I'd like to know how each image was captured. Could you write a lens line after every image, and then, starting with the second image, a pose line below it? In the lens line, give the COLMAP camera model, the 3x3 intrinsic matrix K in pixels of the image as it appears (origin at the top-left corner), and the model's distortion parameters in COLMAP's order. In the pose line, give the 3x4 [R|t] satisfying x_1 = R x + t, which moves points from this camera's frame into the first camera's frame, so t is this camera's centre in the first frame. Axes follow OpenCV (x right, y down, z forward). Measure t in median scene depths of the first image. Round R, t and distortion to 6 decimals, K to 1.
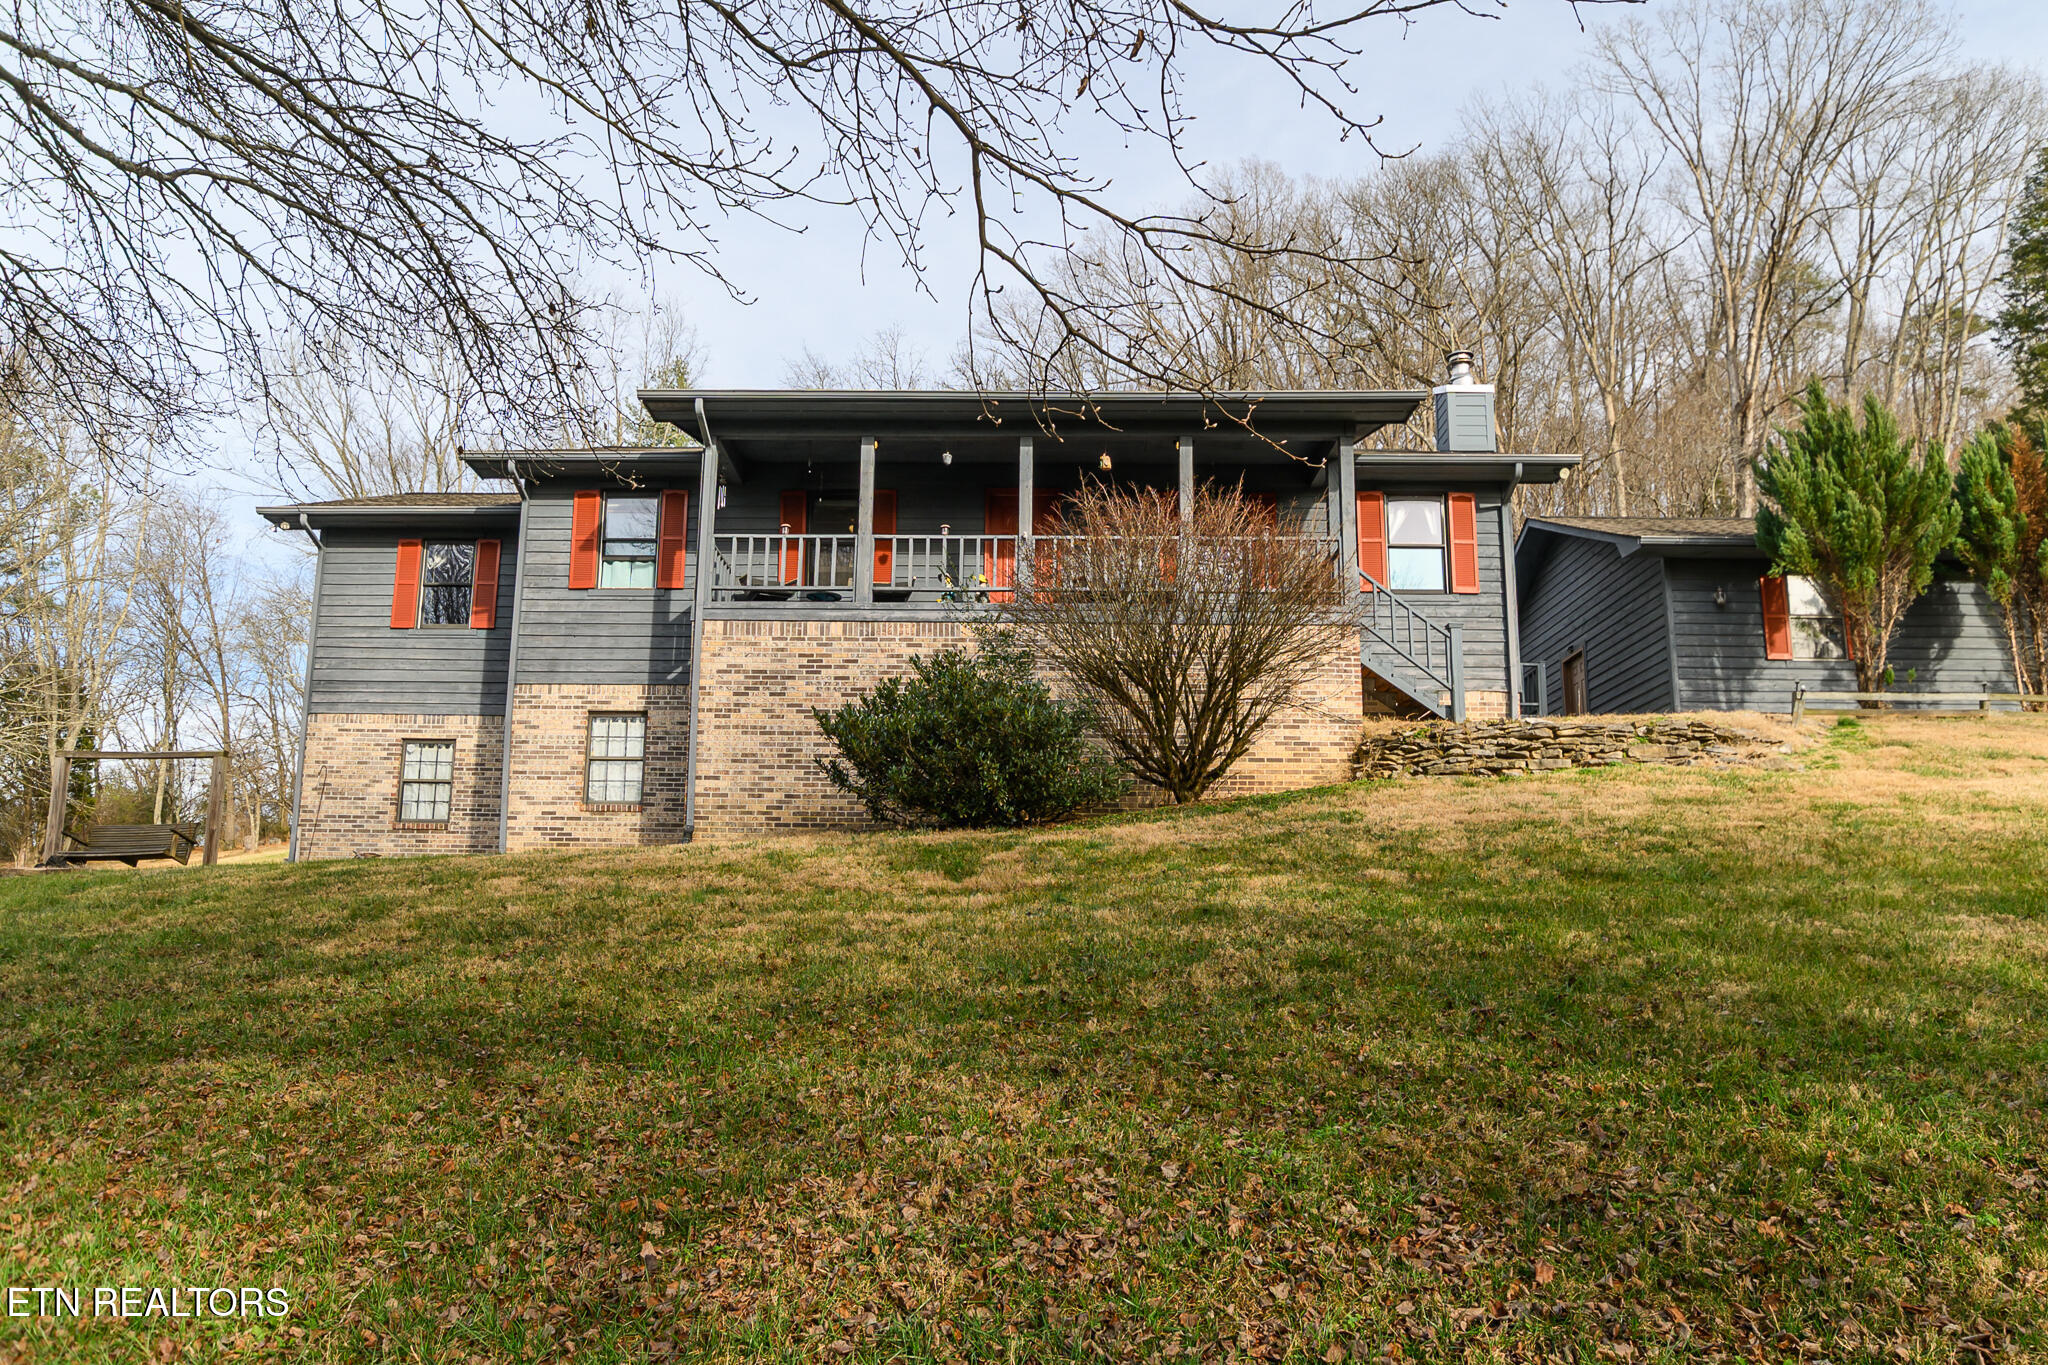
lens RADIAL K [[1482.7, 0, 1024.0], [0, 1482.7, 727.4], [0, 0, 1]] dist [-0.001594, 0.000553]
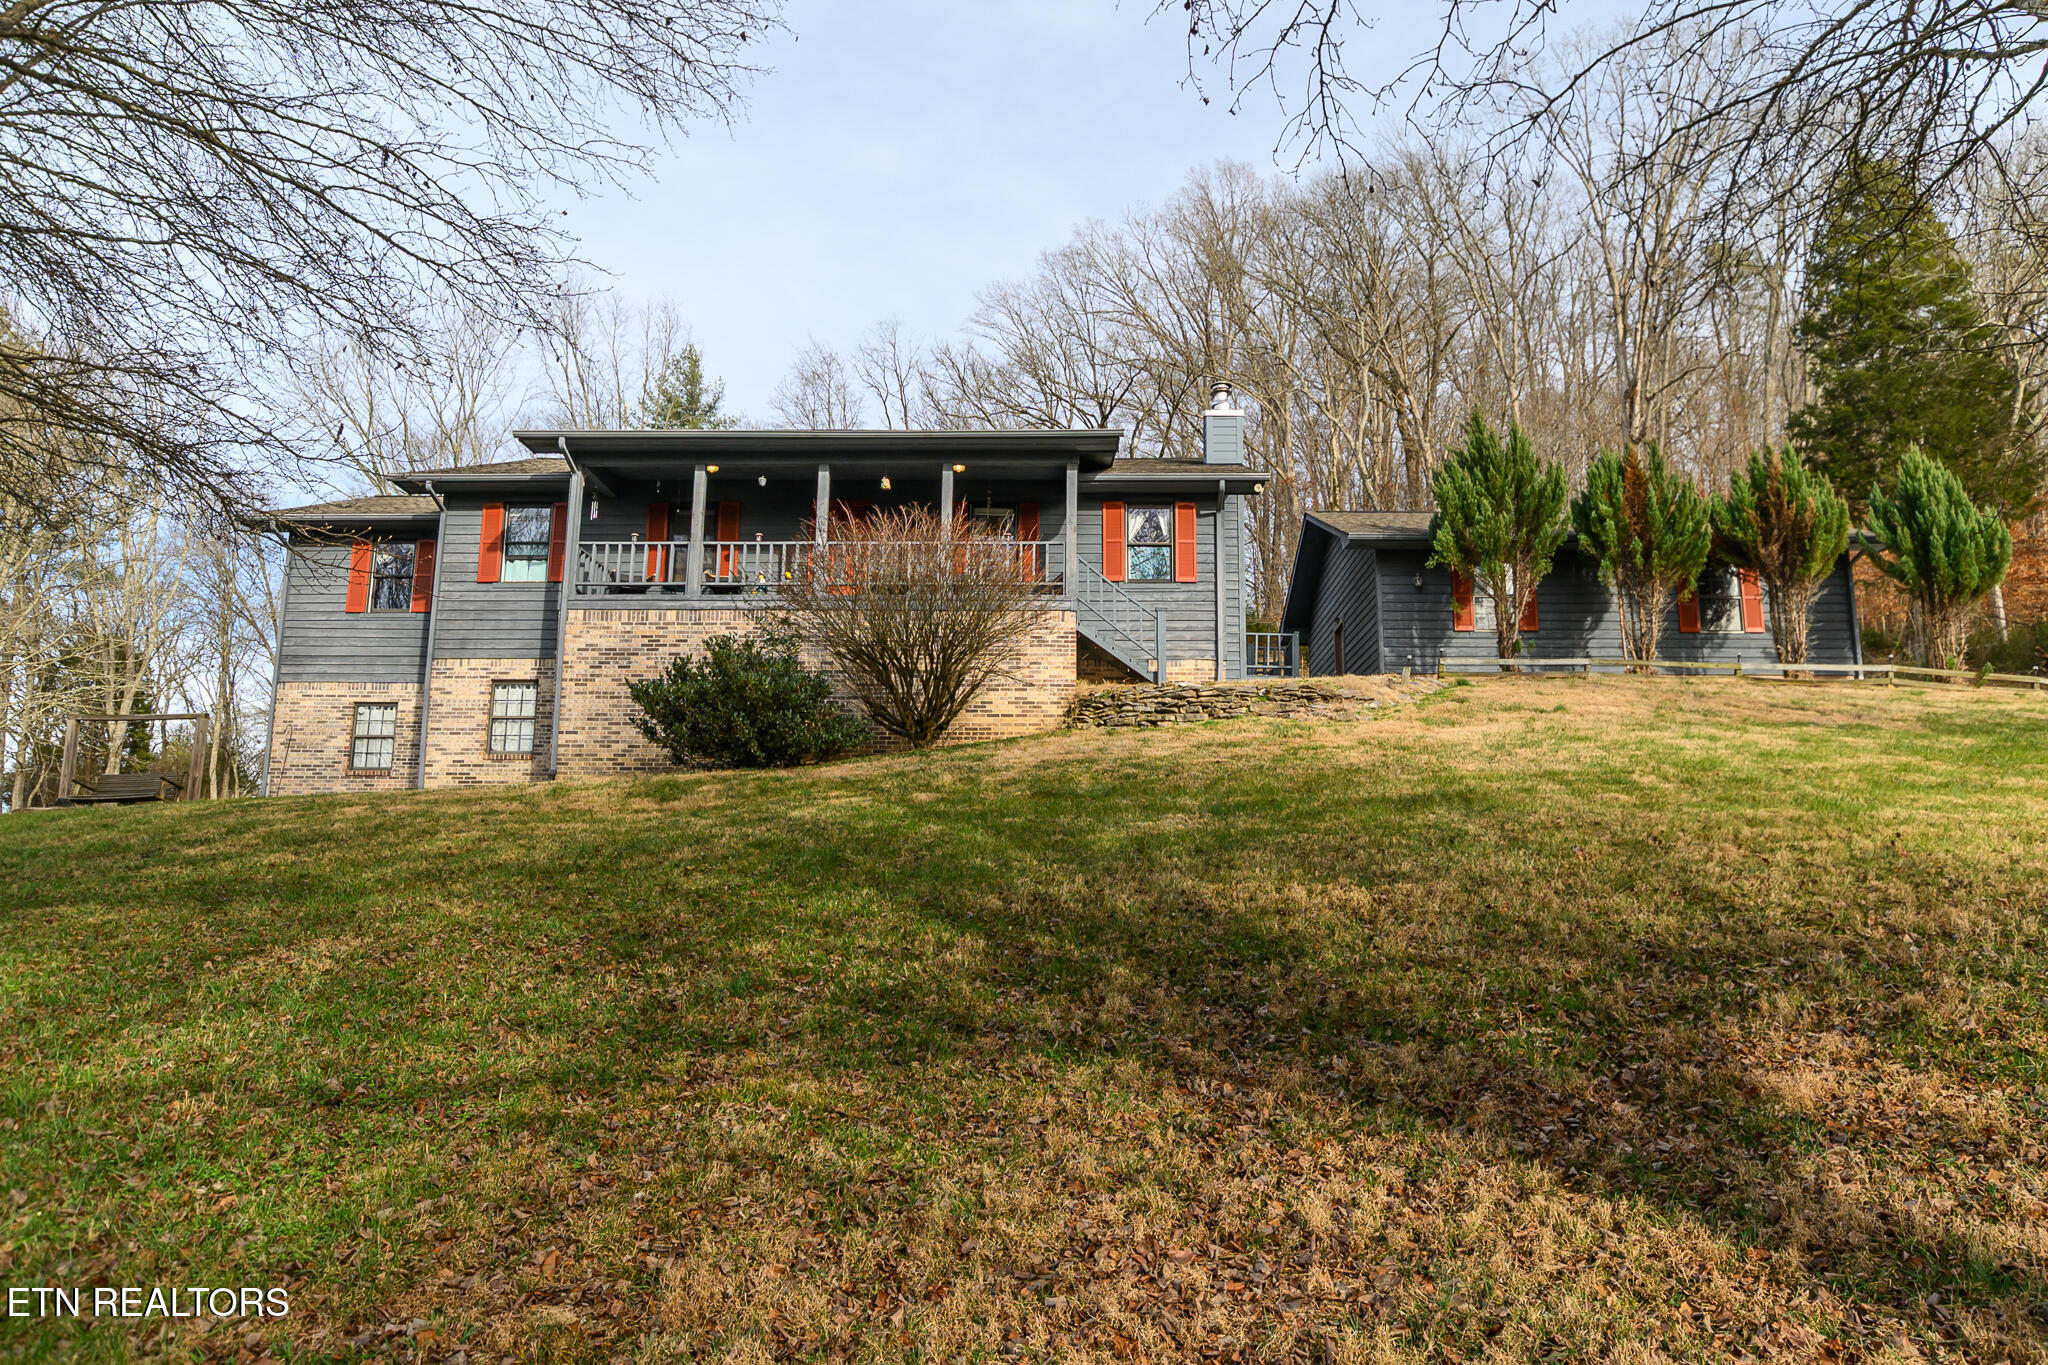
lens RADIAL K [[1459.0, 0, 1136.5], [0, 1459.0, 681.5], [0, 0, 1]] dist [-0.006589, -0.000440]
pose [[0.999819, -0.007086, 0.017653, 0.232657], [0.007050, 0.999973, 0.002118, -0.008587], [-0.017668, -0.001993, 0.999842, -0.246465]]
